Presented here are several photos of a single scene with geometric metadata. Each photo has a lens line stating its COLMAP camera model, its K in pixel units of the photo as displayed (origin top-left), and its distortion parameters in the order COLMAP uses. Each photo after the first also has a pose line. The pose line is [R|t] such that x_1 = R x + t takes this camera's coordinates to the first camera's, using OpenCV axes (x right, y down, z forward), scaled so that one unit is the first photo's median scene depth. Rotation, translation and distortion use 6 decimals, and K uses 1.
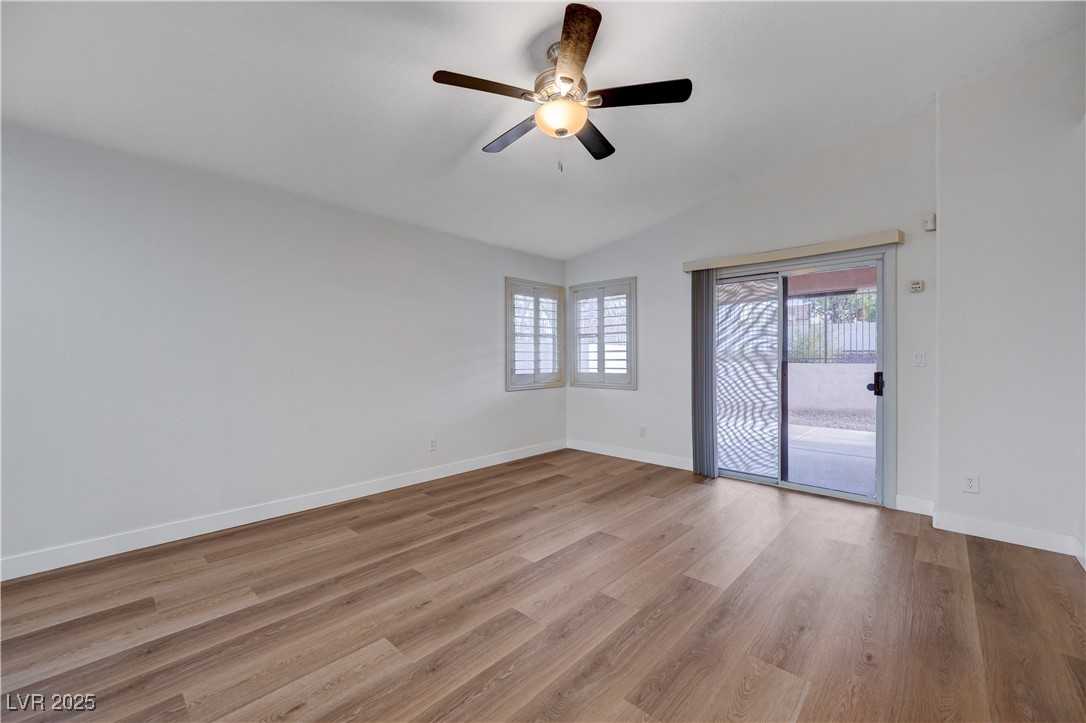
lens RADIAL K [[436.1, 0, 543.9], [0, 436.1, 356.6], [0, 0, 1]] dist [-0.001712, -0.000137]
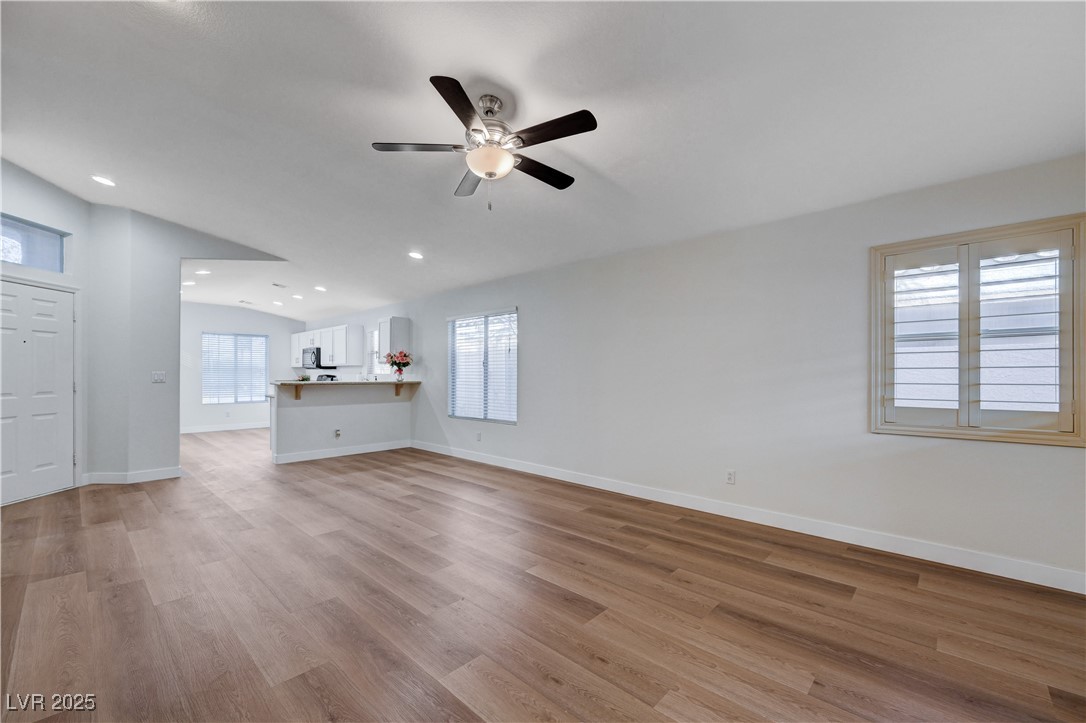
lens RADIAL K [[436.1, 0, 542.6], [0, 436.1, 372.5], [0, 0, 1]] dist [-0.001712, -0.000137]
pose [[-0.003819, -0.001250, -0.999992, 0.649600], [0.005025, 0.999987, -0.001270, -0.010246], [0.999980, -0.005030, -0.003812, 0.645900]]
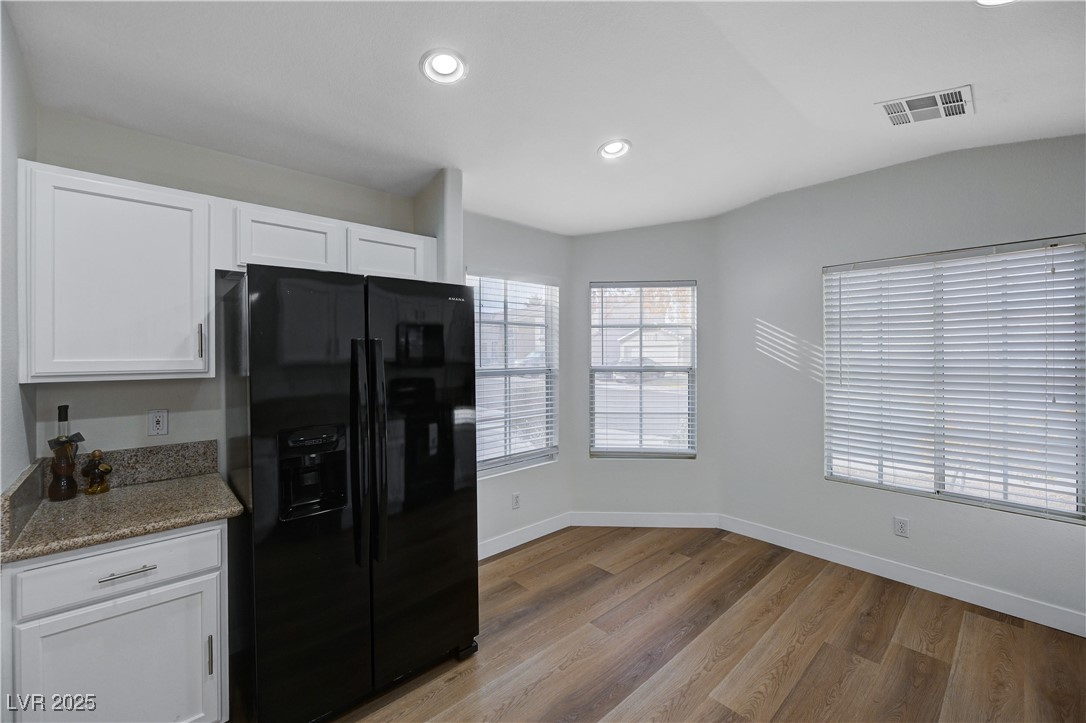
lens RADIAL K [[436.1, 0, 541.9], [0, 436.1, 361.9], [0, 0, 1]] dist [-0.001712, -0.000137]
pose [[-0.997330, -0.002073, 0.072999, -1.166712], [-0.001221, 0.999931, 0.011716, -0.072800], [-0.073018, 0.011596, -0.997263, -0.320653]]
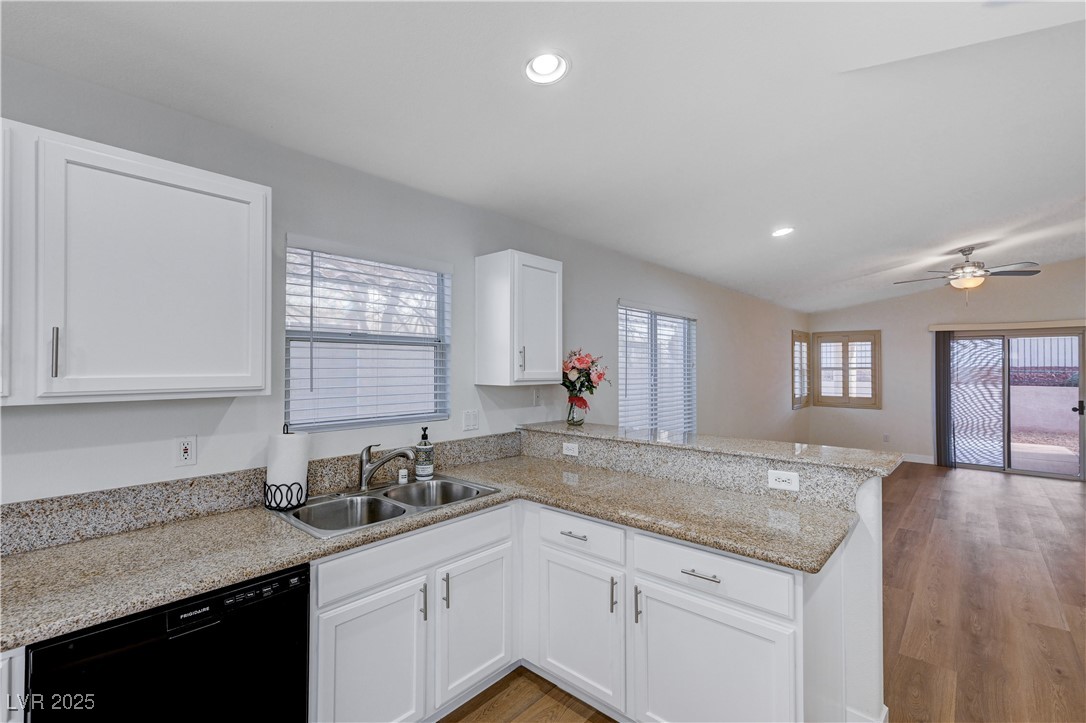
lens RADIAL K [[491.2, 0, 538.1], [0, 491.2, 358.0], [0, 0, 1]] dist [-0.000646, -0.000946]
pose [[0.999848, 0.003804, 0.017018, -1.155044], [-0.003563, 0.999893, -0.014179, -0.080052], [-0.017070, 0.014117, 0.999755, -0.736680]]
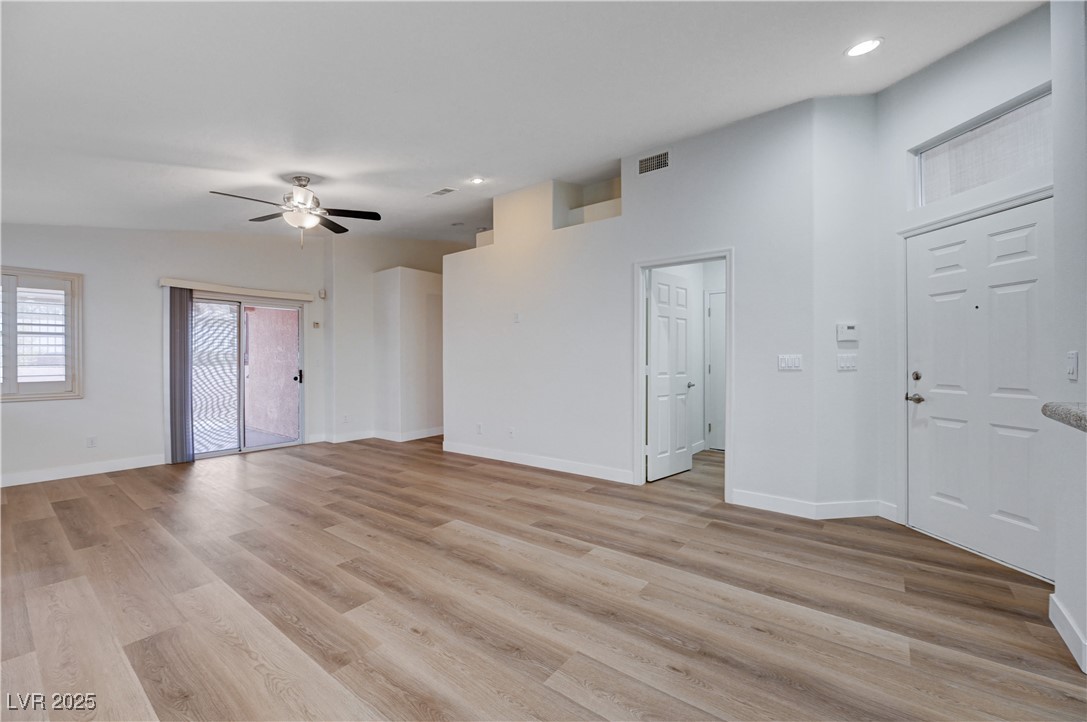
lens RADIAL K [[448.2, 0, 547.7], [0, 448.2, 357.7], [0, 0, 1]] dist [-0.014109, 0.000859]
pose [[-0.091323, 0.000918, 0.995821, -0.981820], [-0.001649, 0.999998, -0.001073, -0.011668], [-0.995820, -0.001740, -0.091321, 0.127984]]
